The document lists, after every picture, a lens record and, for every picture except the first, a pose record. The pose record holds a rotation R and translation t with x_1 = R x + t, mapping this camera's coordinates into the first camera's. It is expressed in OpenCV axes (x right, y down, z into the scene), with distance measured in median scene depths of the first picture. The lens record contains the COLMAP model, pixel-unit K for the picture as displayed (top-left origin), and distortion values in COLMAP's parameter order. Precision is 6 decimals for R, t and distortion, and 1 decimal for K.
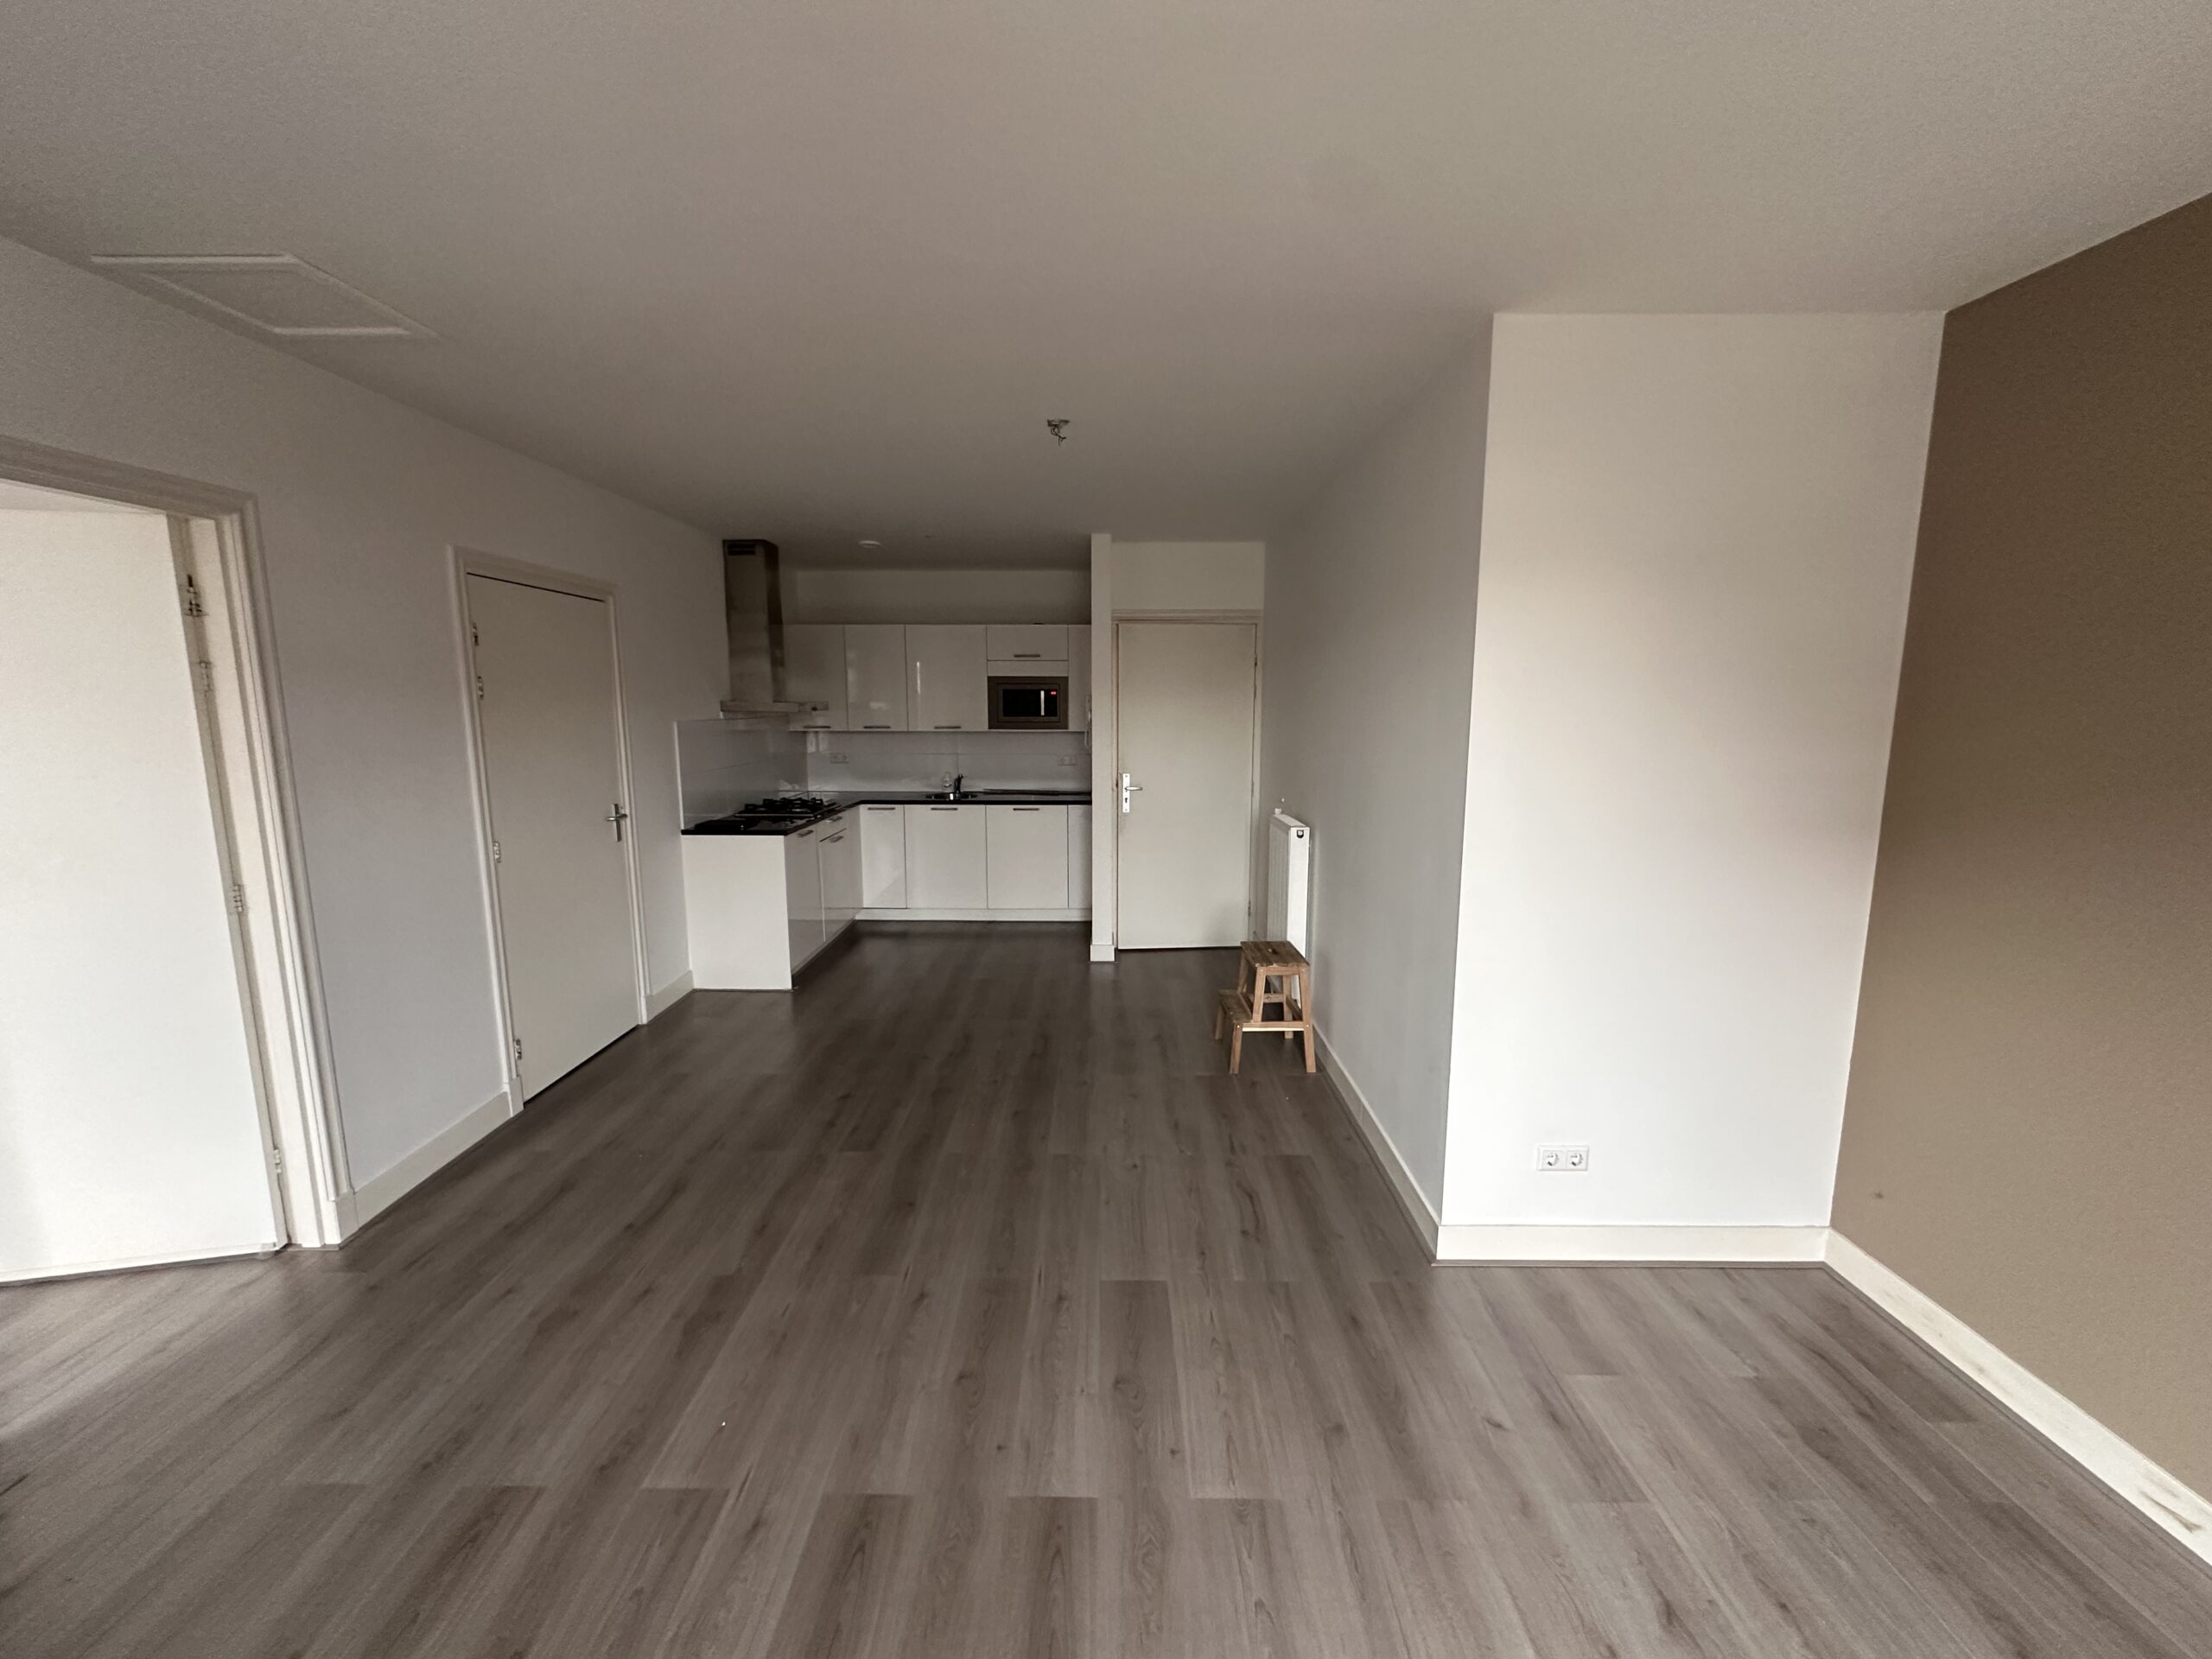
lens RADIAL K [[879.3, 0, 1102.8], [0, 879.3, 832.6], [0, 0, 1]] dist [-0.005734, 0.000902]
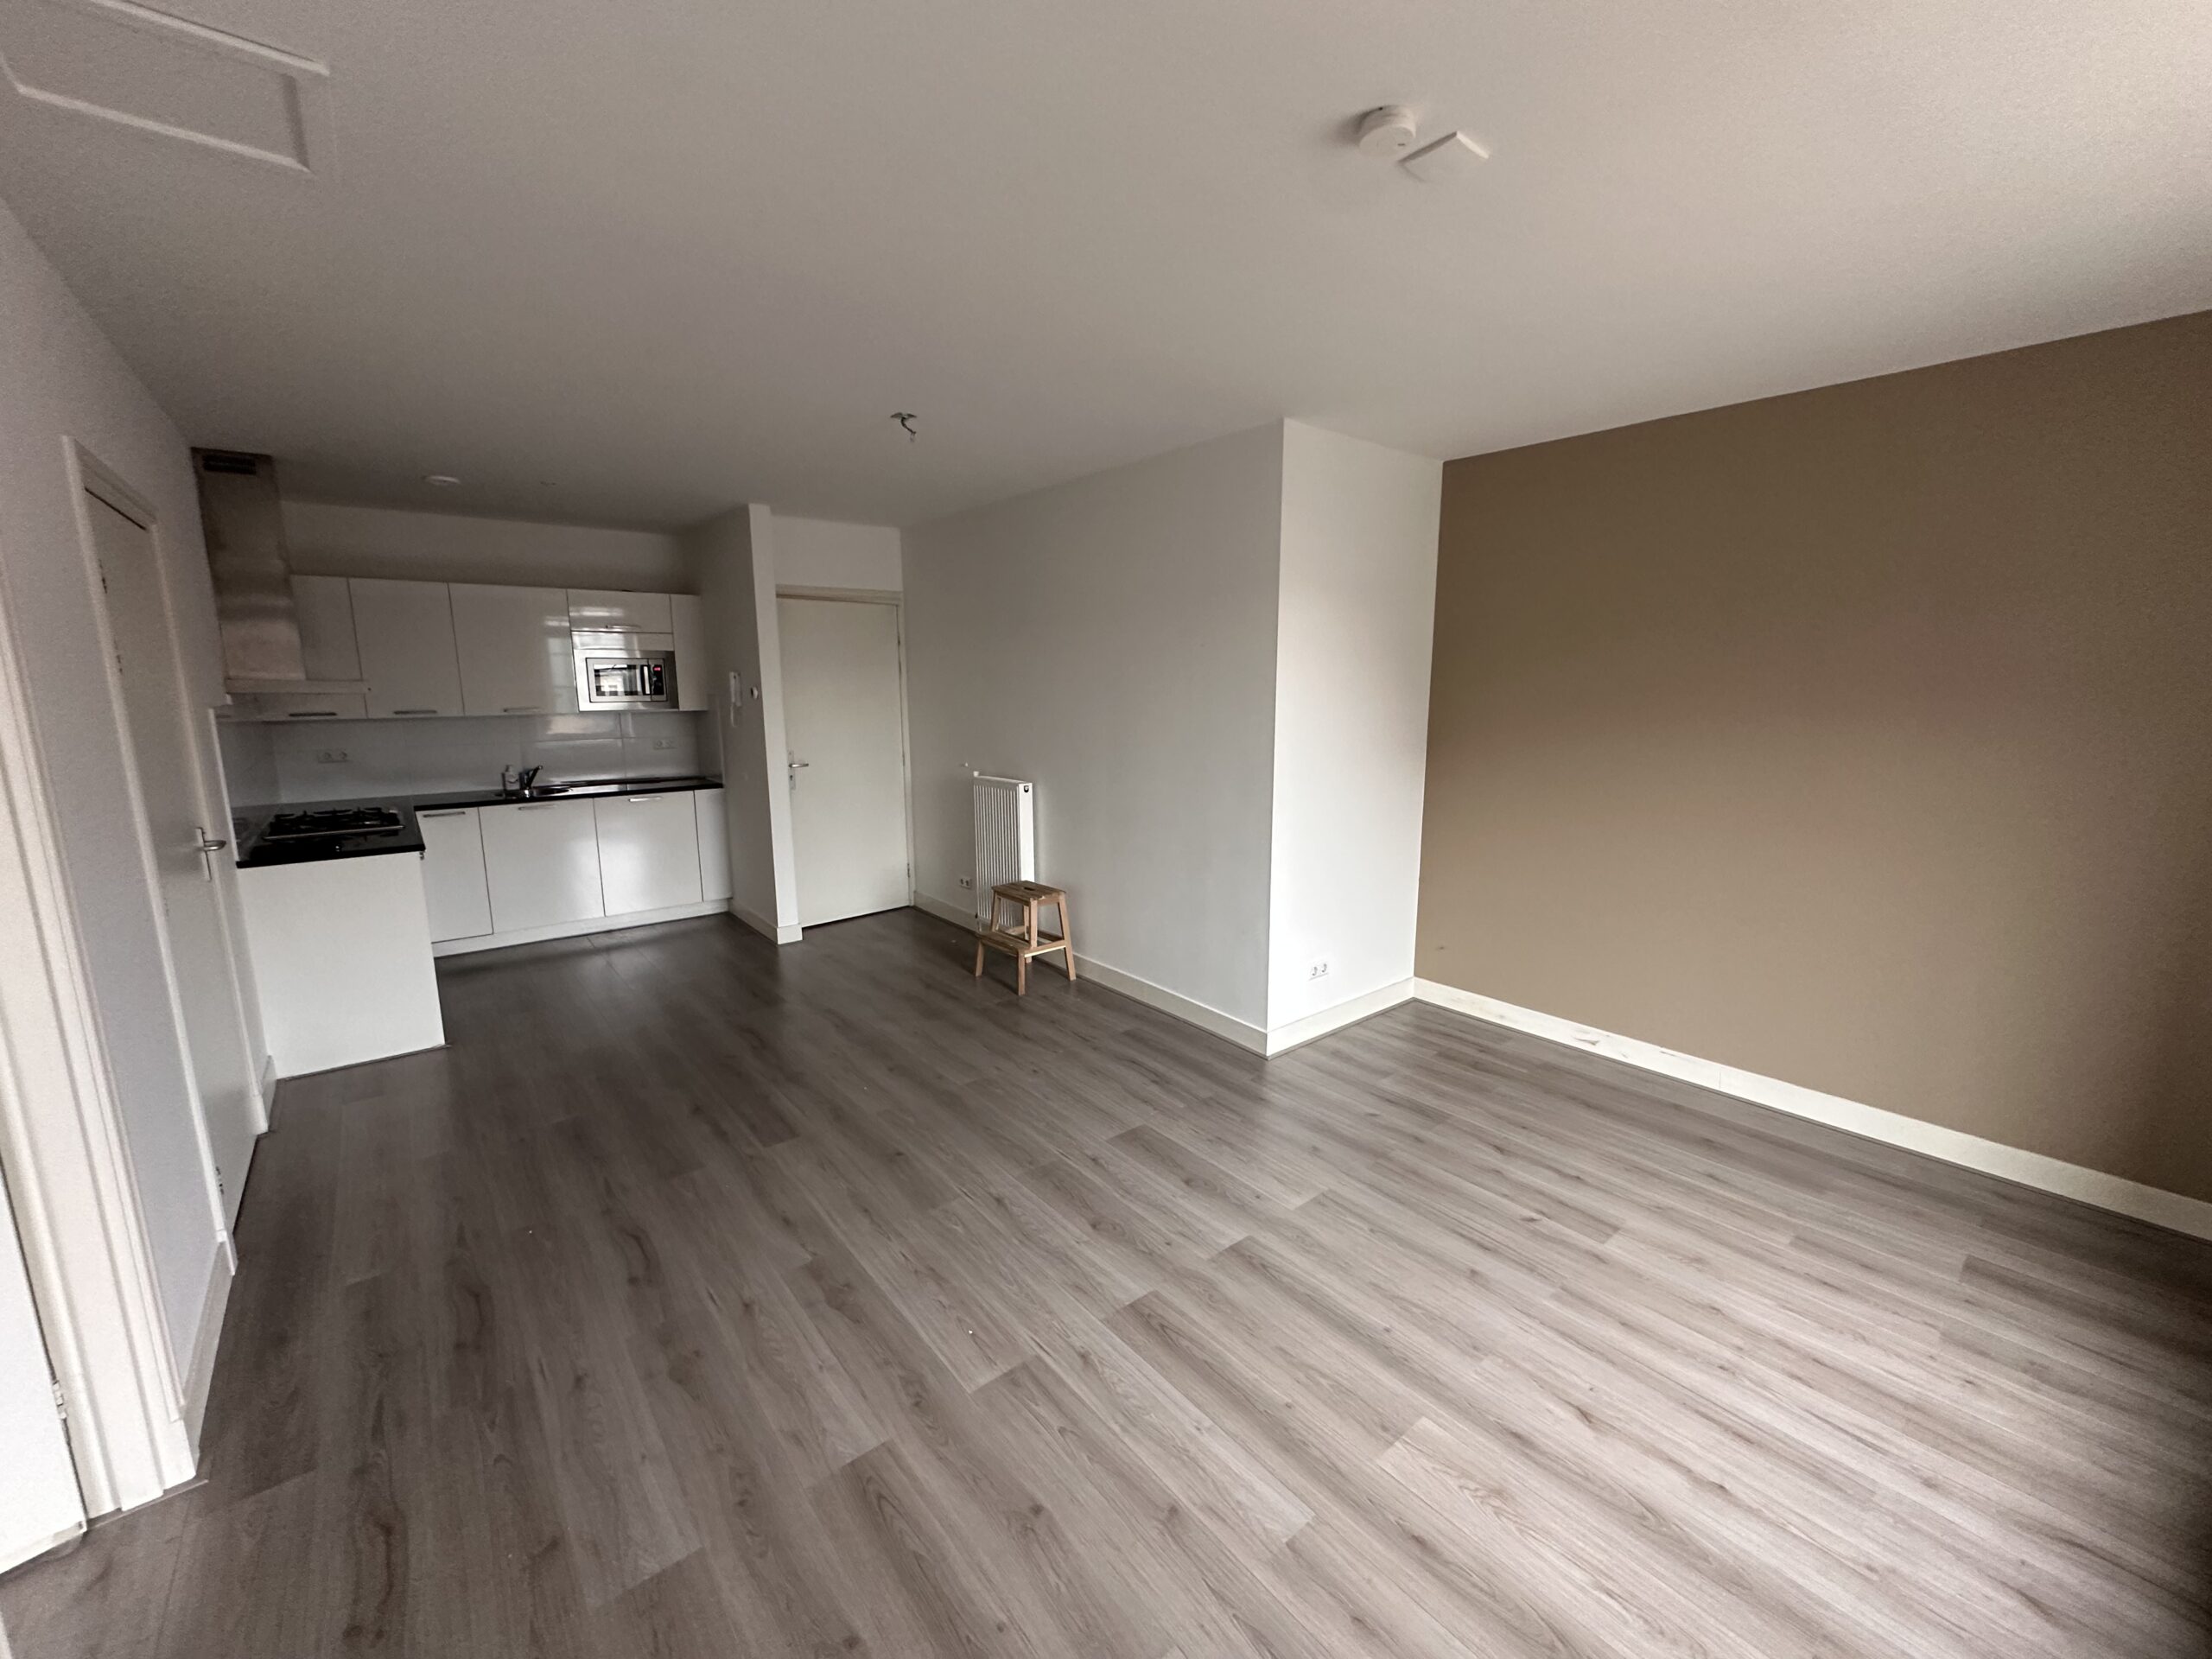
lens RADIAL K [[879.3, 0, 1108.4], [0, 879.3, 833.9], [0, 0, 1]] dist [-0.005734, 0.000902]
pose [[0.770645, -0.114587, 0.626878, -0.537028], [0.097822, 0.993314, 0.061311, 0.000485], [-0.629712, 0.014074, 0.776701, 0.013404]]
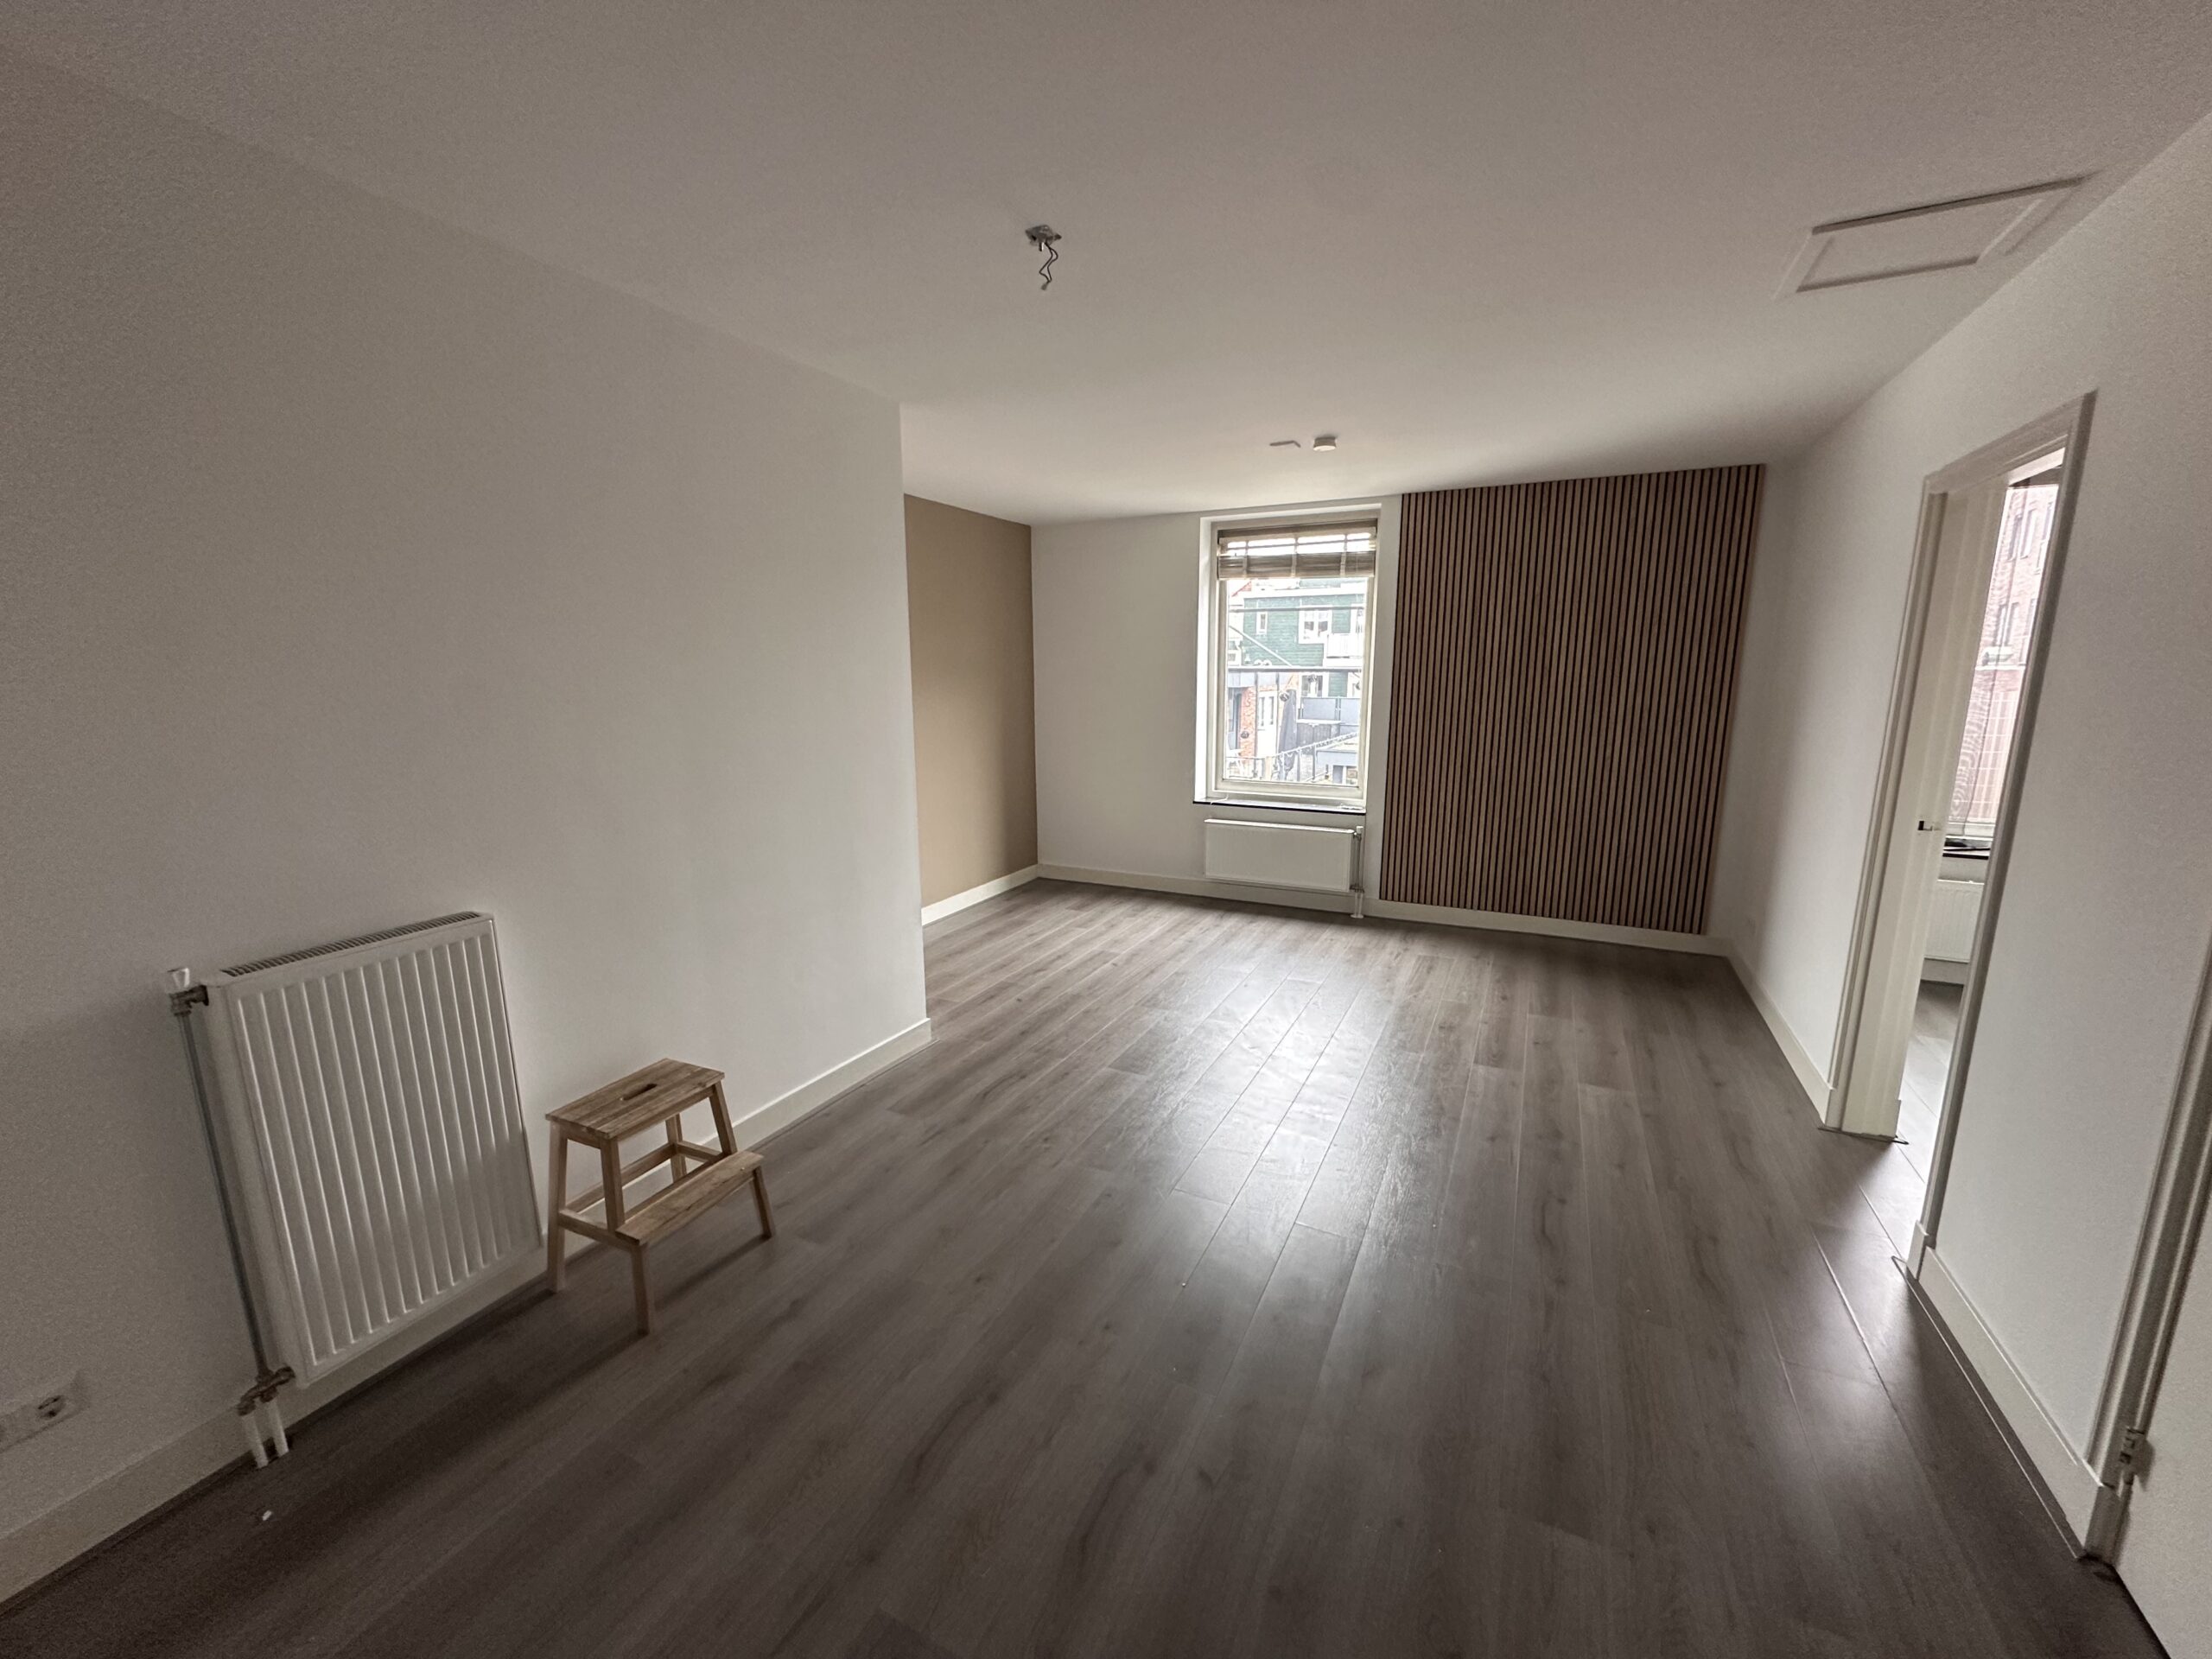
lens RADIAL K [[879.3, 0, 1097.5], [0, 879.3, 835.0], [0, 0, 1]] dist [-0.005734, 0.000902]
pose [[-0.895098, -0.081191, 0.438415, -0.376633], [0.069124, 0.946123, 0.316343, -0.223478], [-0.440478, 0.313463, -0.841261, 1.535861]]
